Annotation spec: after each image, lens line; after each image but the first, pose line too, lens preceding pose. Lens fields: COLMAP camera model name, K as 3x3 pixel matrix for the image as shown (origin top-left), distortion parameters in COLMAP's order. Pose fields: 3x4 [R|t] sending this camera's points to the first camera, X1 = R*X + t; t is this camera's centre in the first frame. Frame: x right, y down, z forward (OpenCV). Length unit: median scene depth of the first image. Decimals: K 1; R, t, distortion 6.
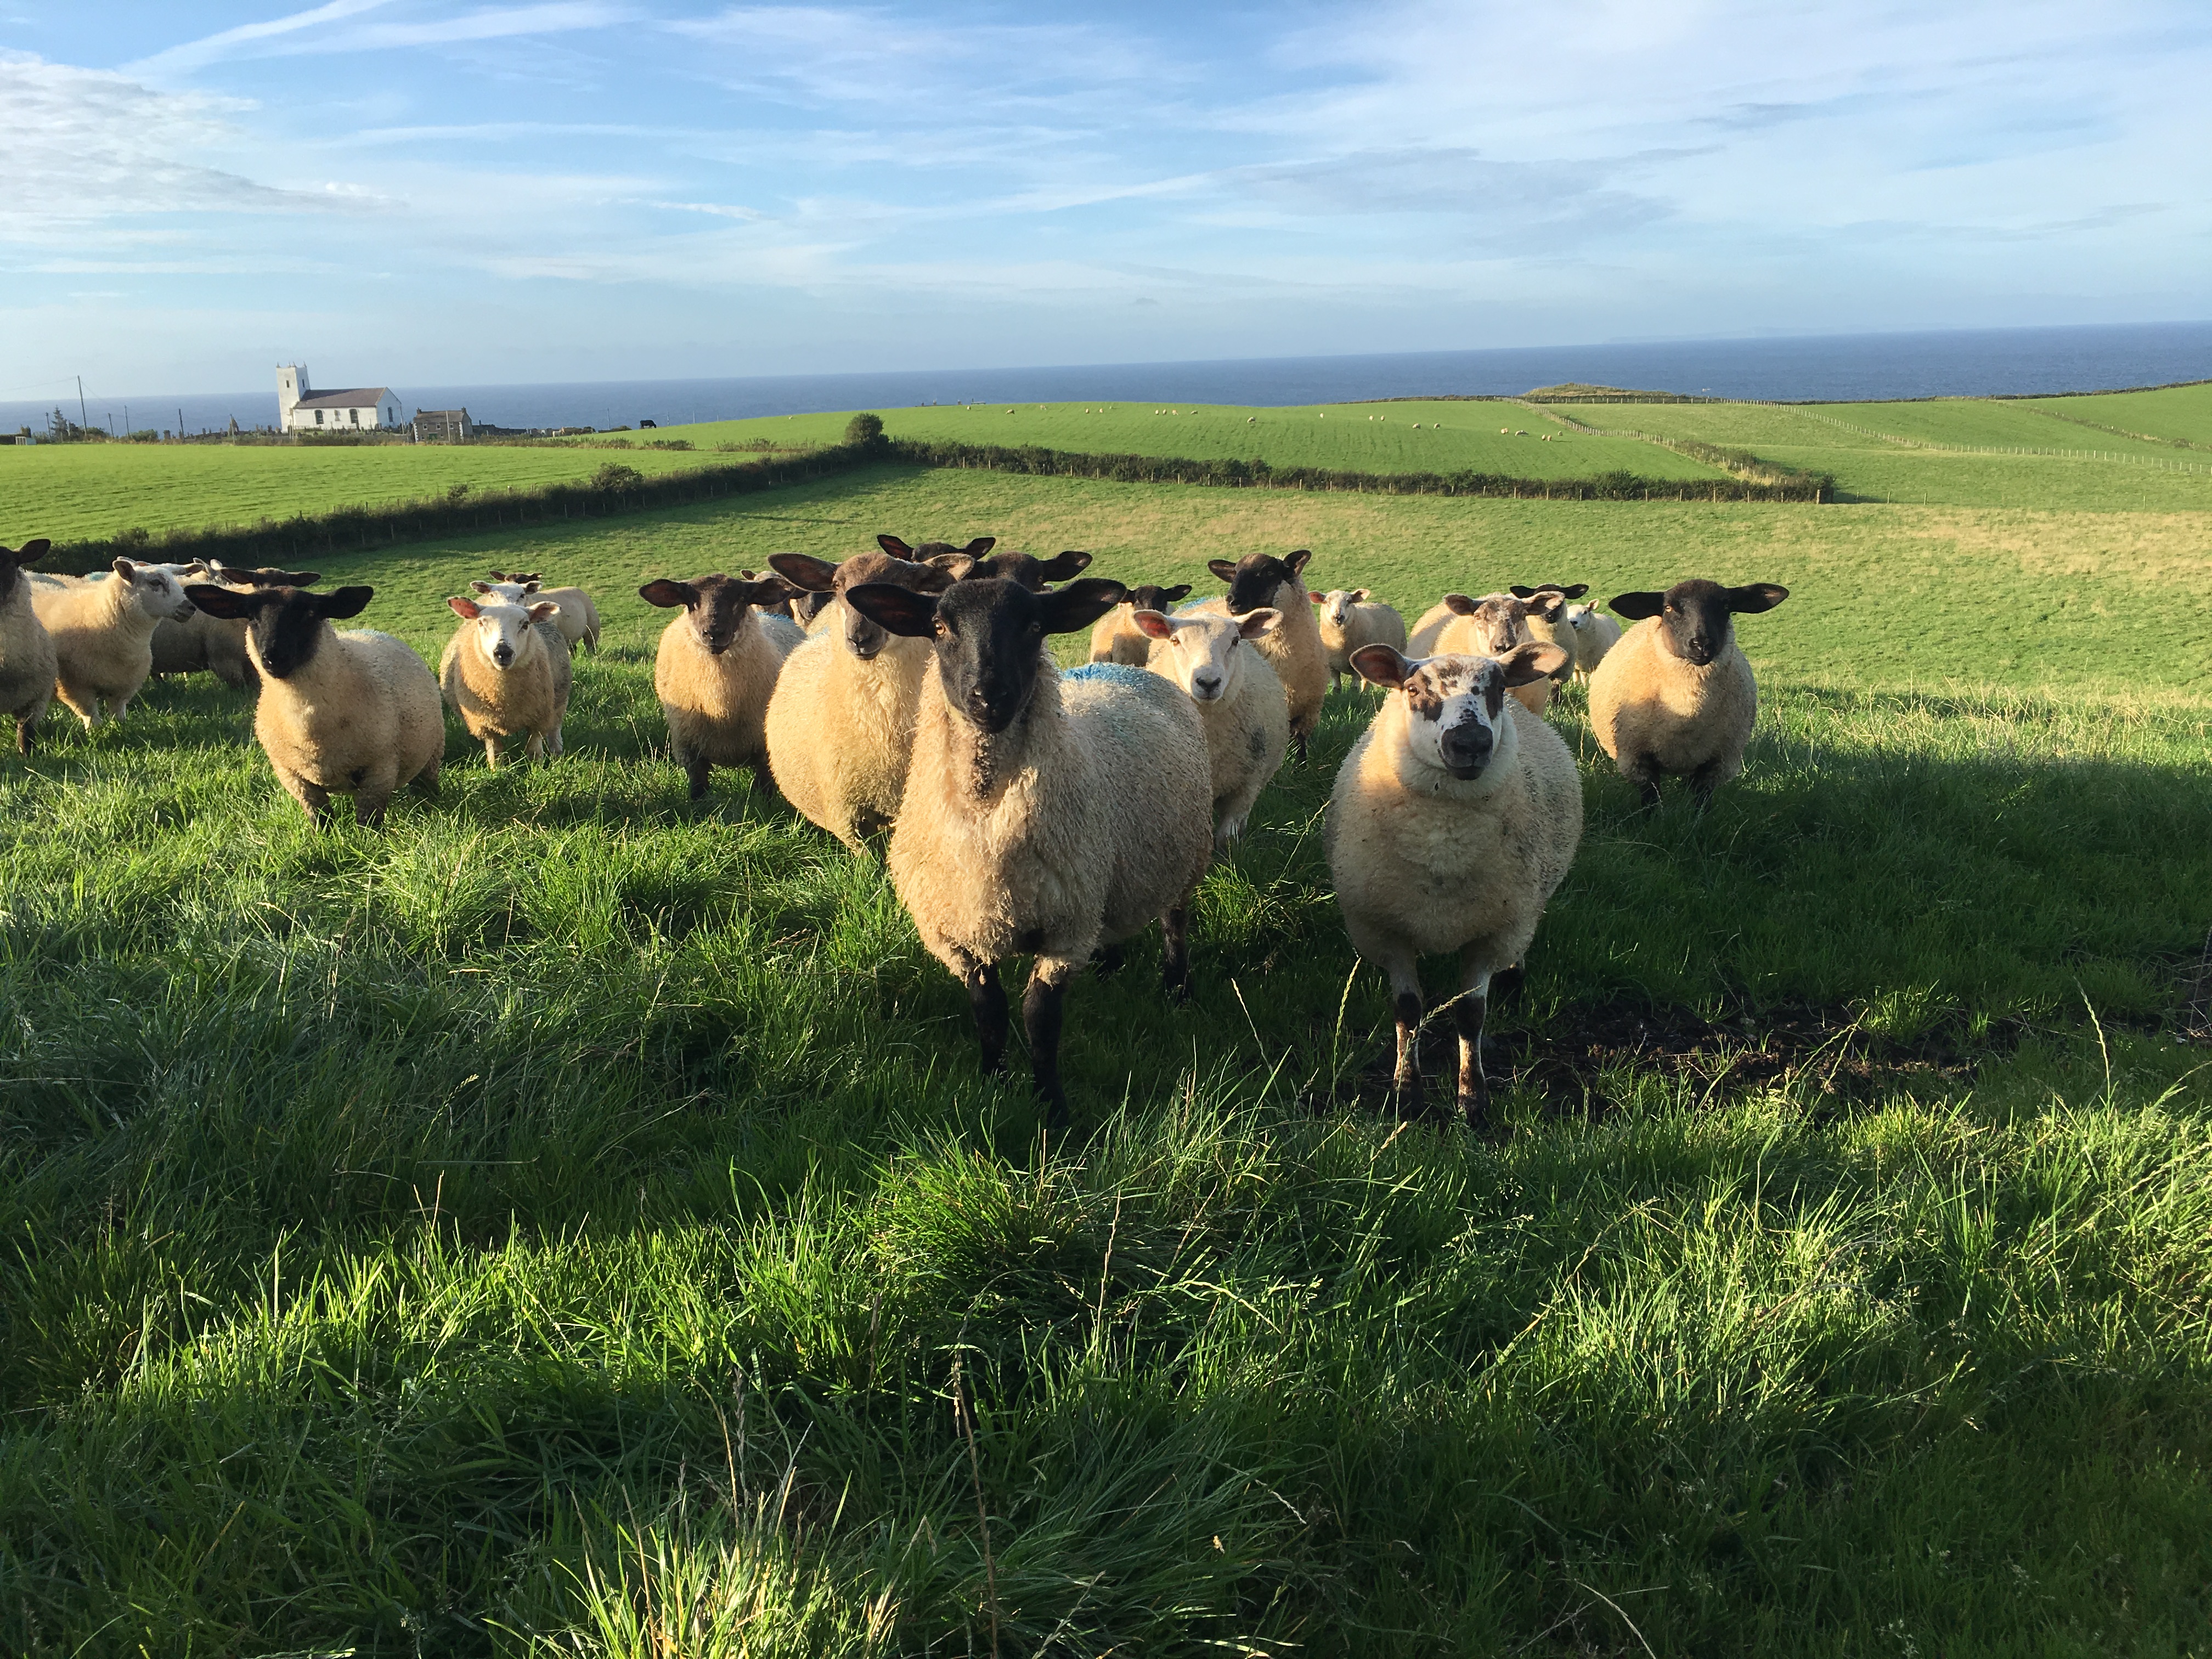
lens RADIAL K [[1887.0, 0, 1085.9], [0, 1887.0, 807.9], [0, 0, 1]] dist [0.072528, -0.101656]
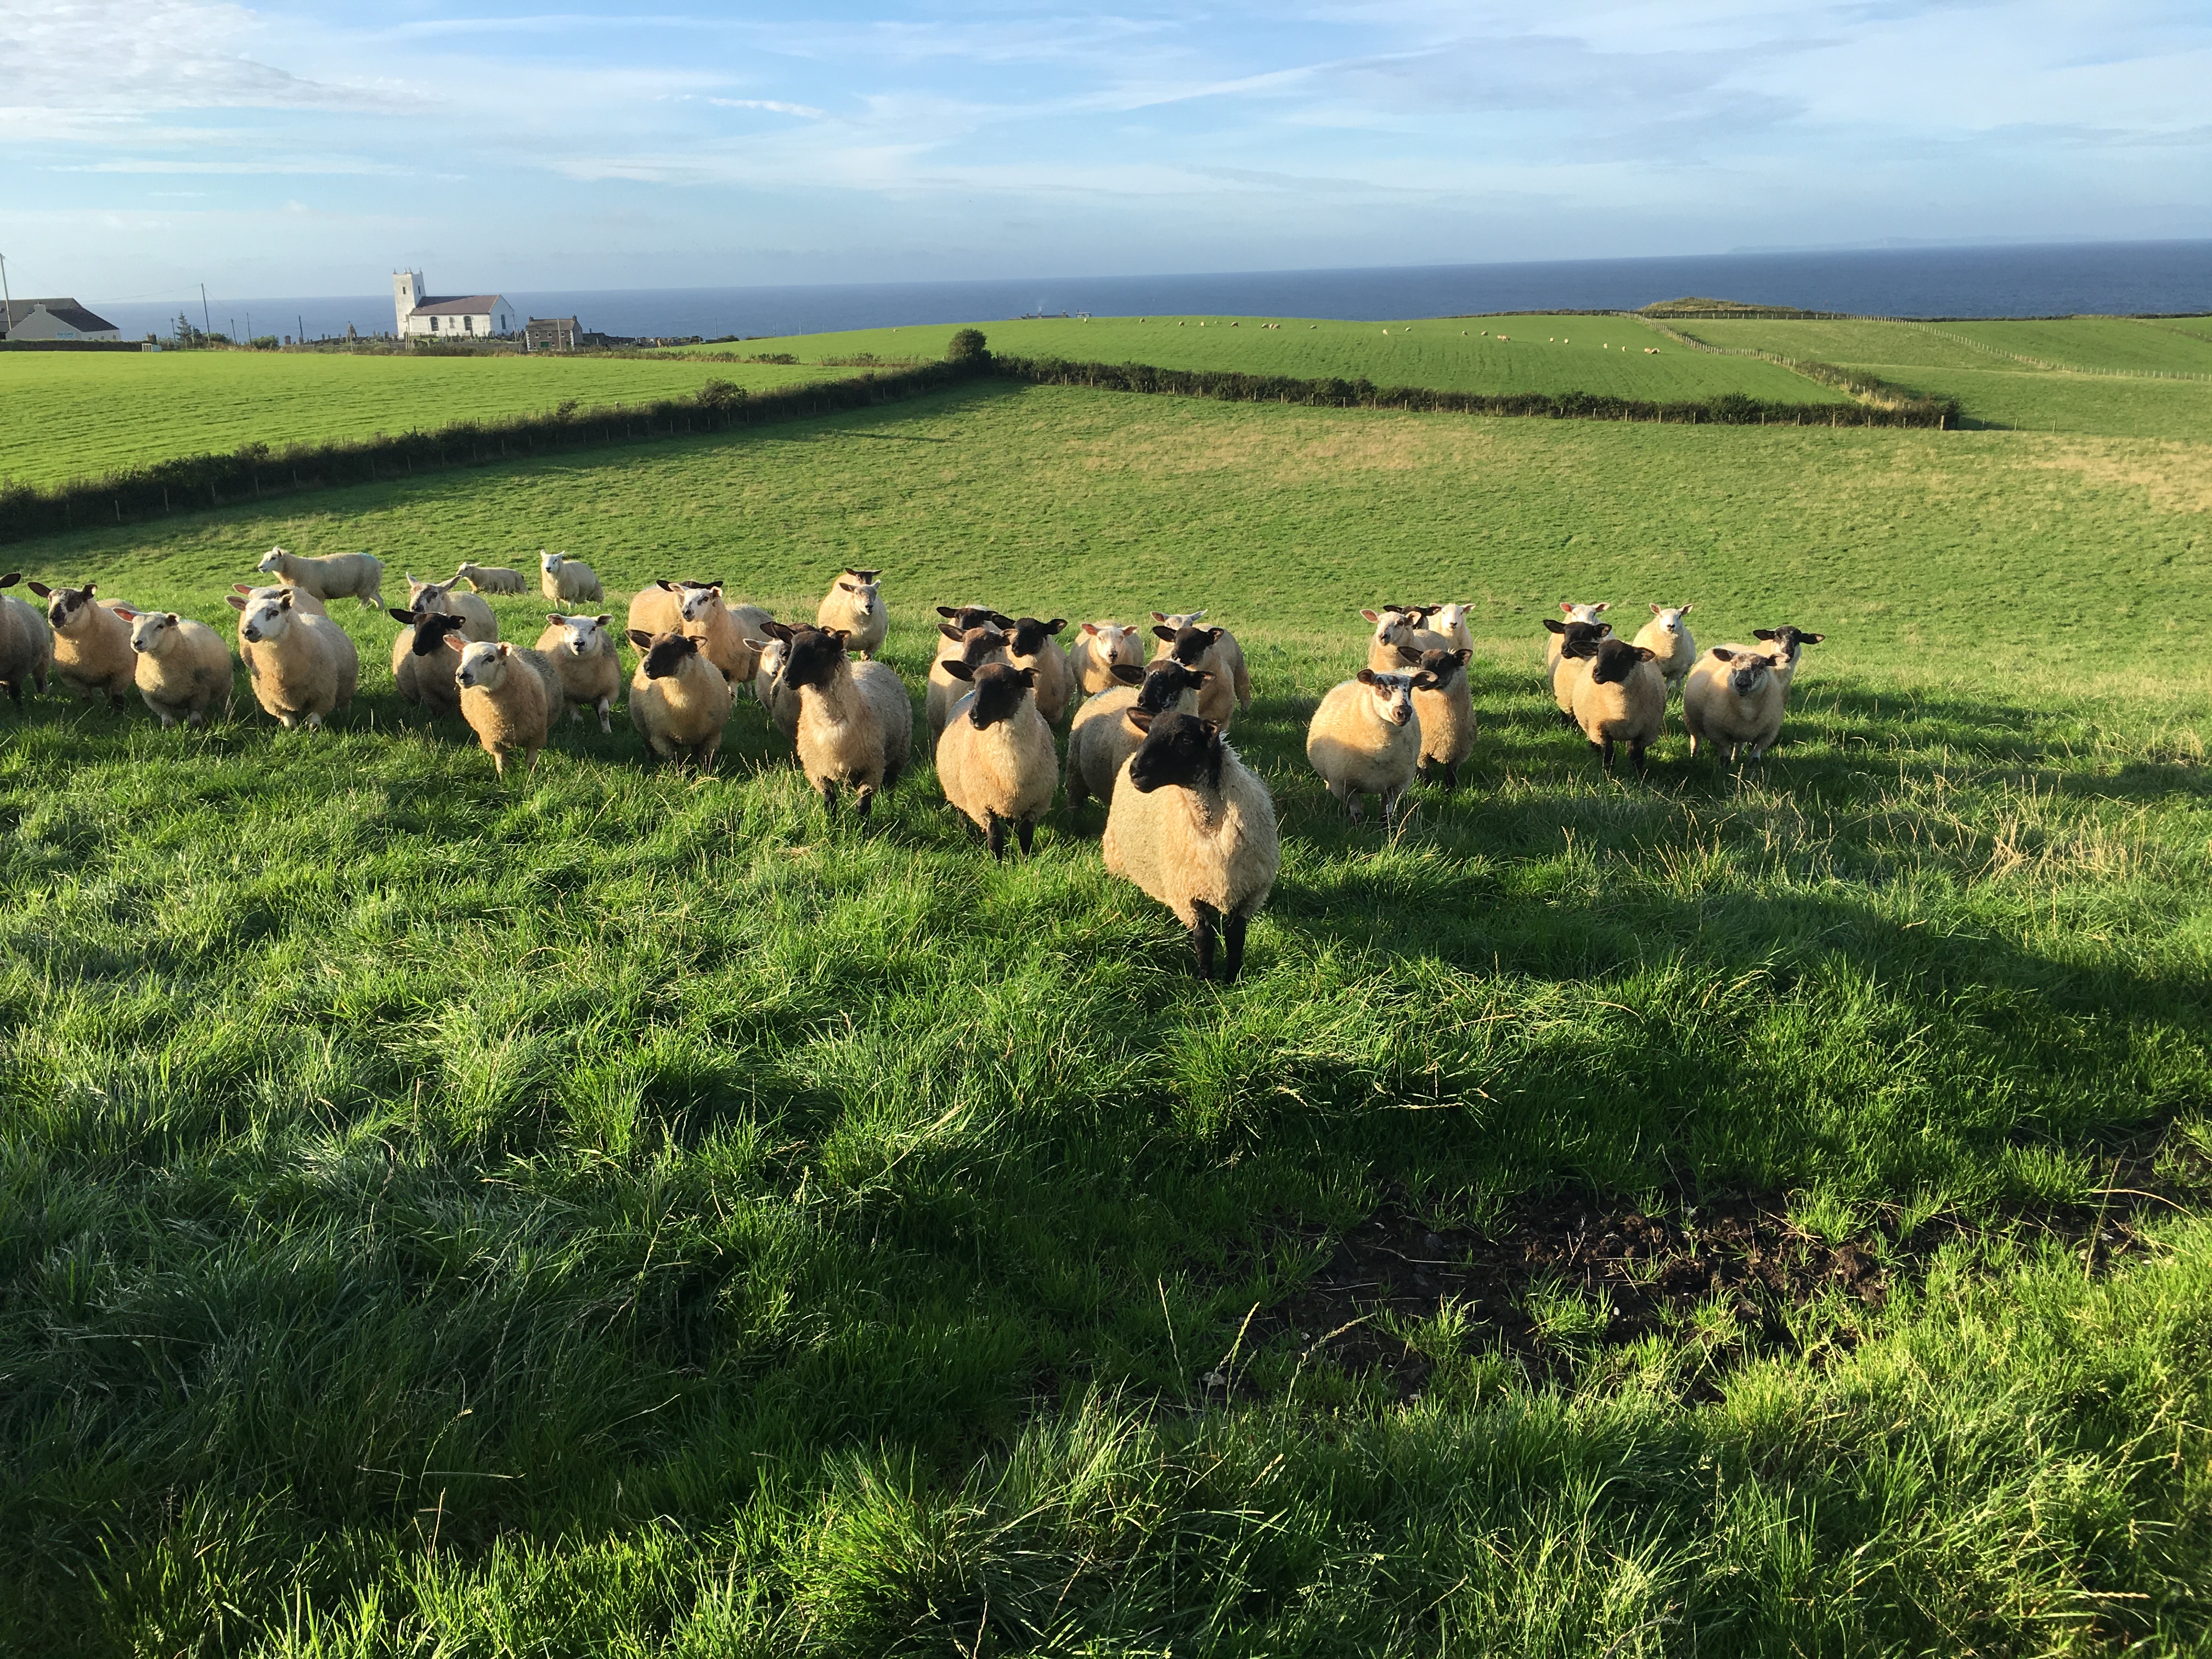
lens RADIAL K [[1887.0, 0, 1087.8], [0, 1887.0, 806.8], [0, 0, 1]] dist [0.072528, -0.101656]
pose [[0.998385, 0.020390, -0.053016, 0.051898], [-0.017523, 0.998388, 0.053982, -0.138766], [0.054031, -0.052966, 0.997134, -0.059682]]
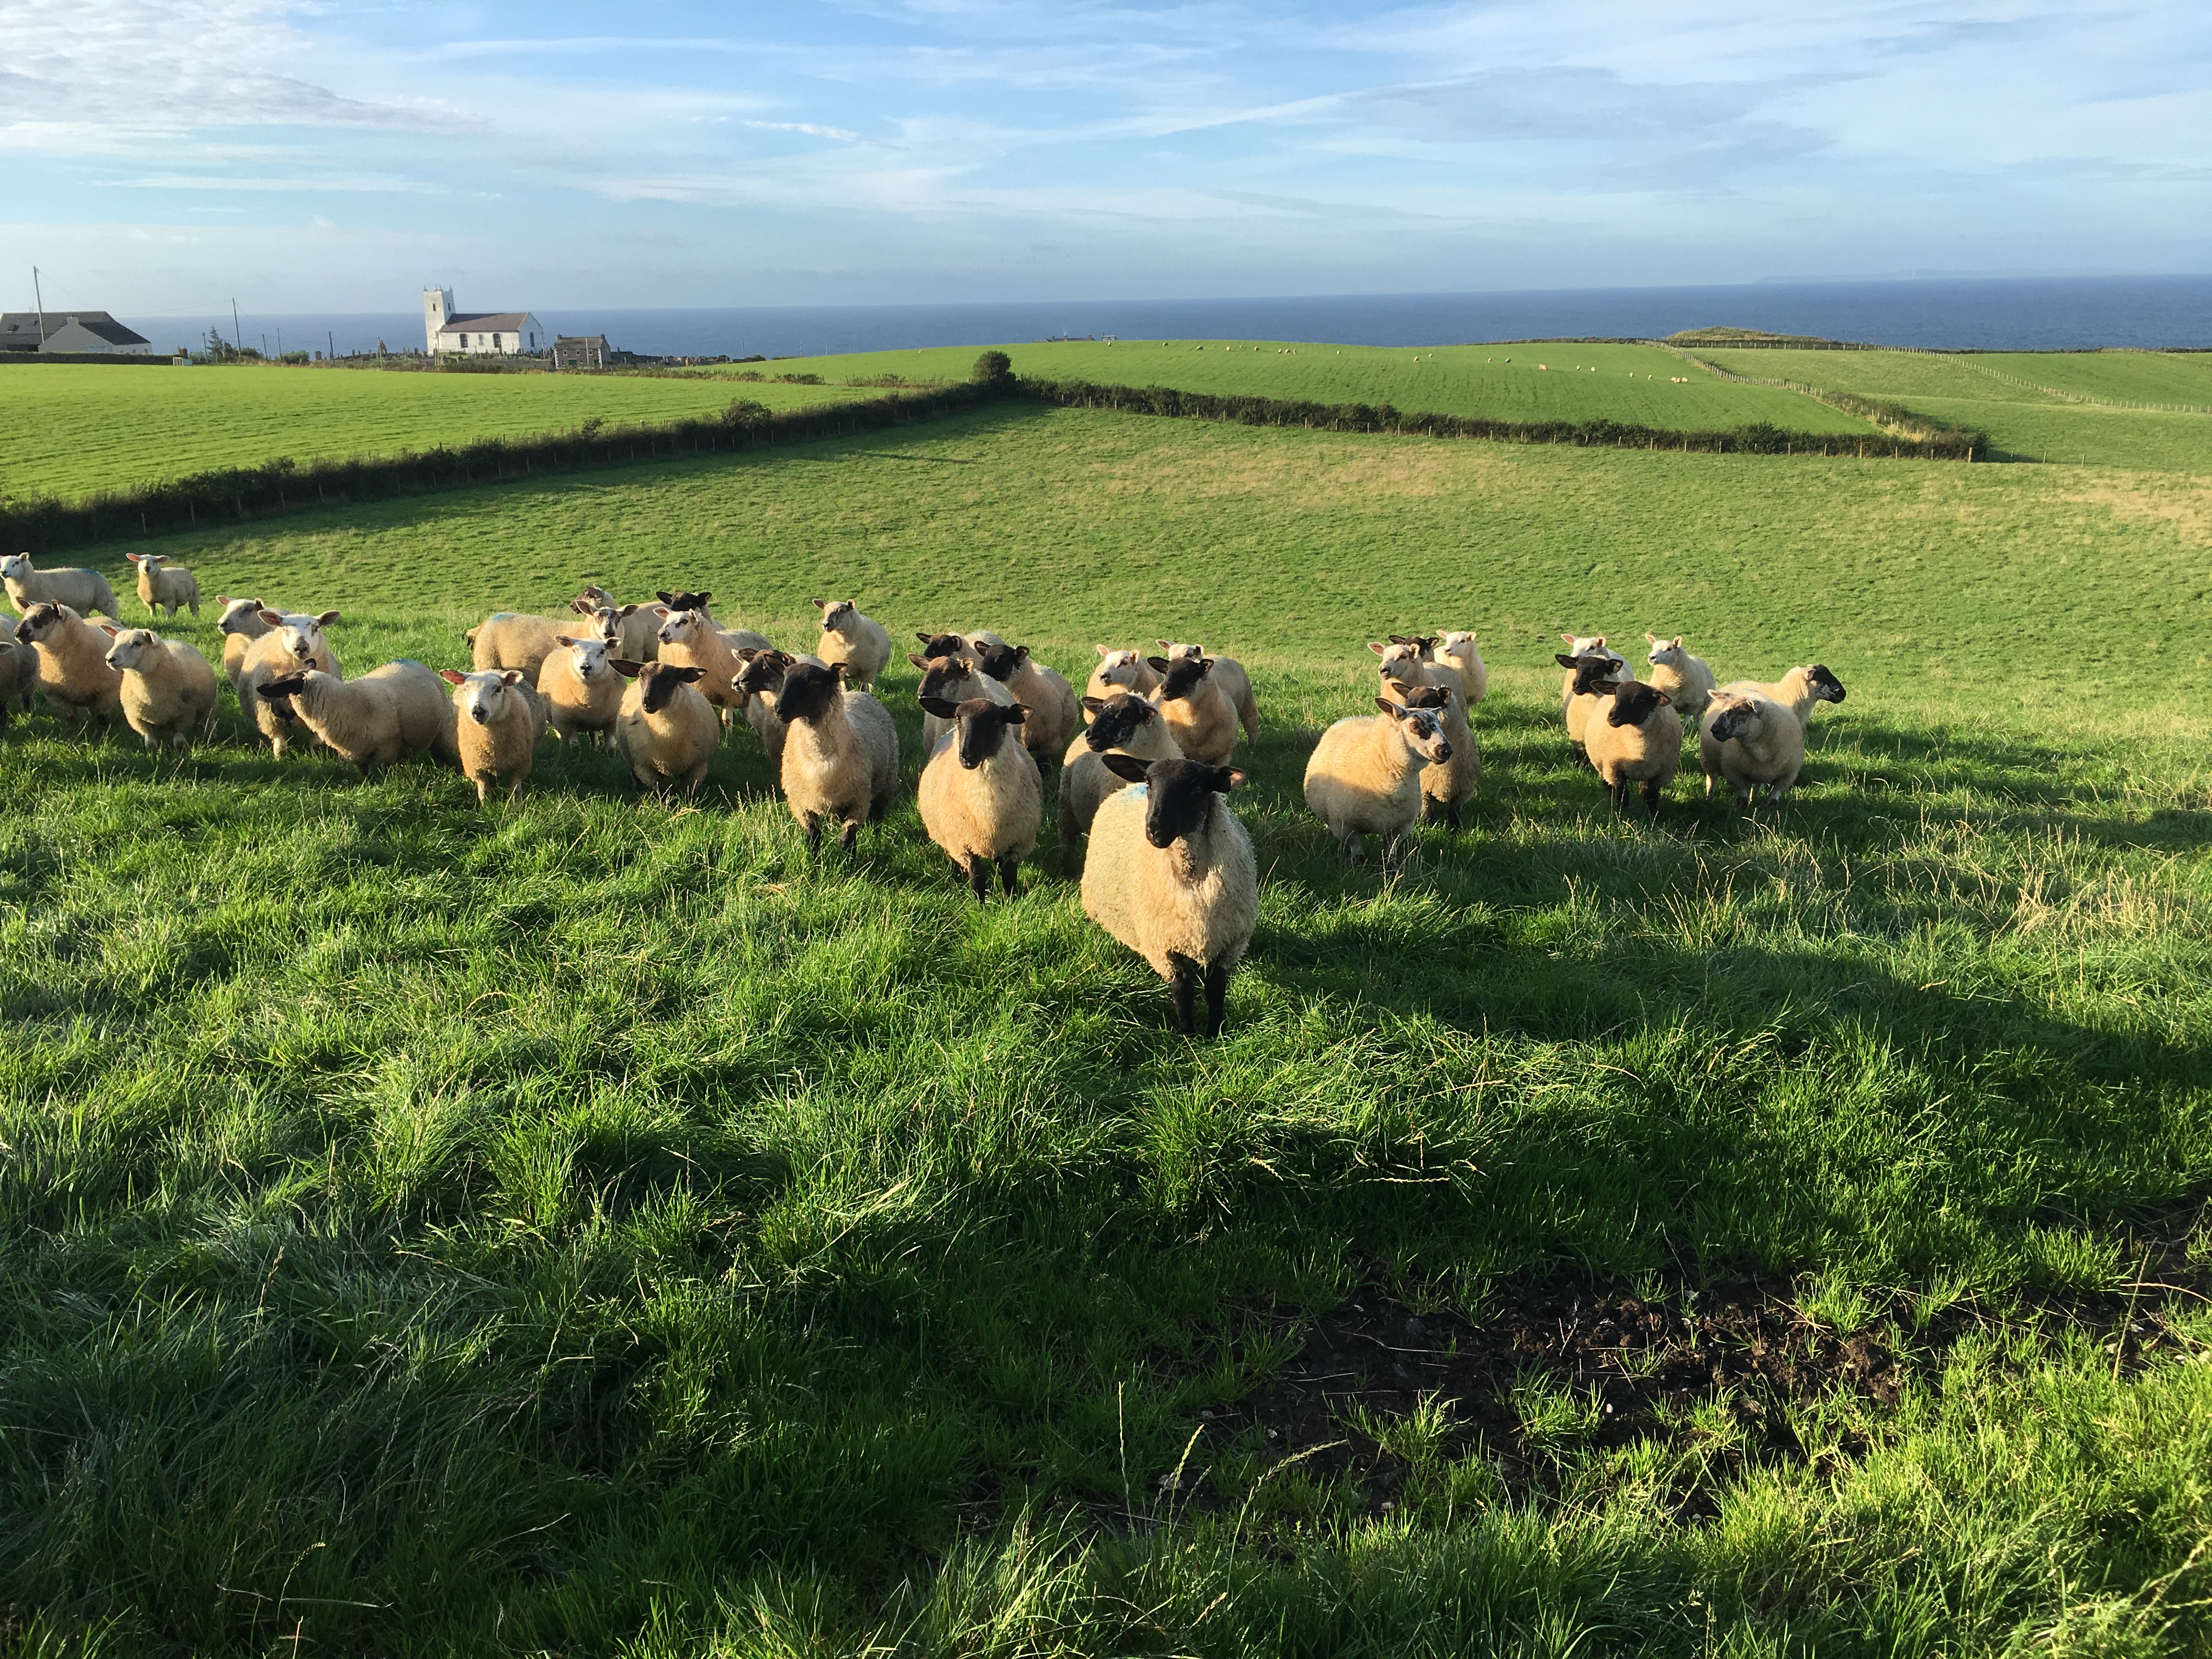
lens RADIAL K [[1887.0, 0, 1092.0], [0, 1887.0, 789.7], [0, 0, 1]] dist [0.072528, -0.101656]
pose [[0.997481, 0.031458, -0.063579, 0.073348], [-0.029313, 0.998979, 0.034389, -0.149798], [0.064596, -0.032438, 0.997384, -0.011504]]
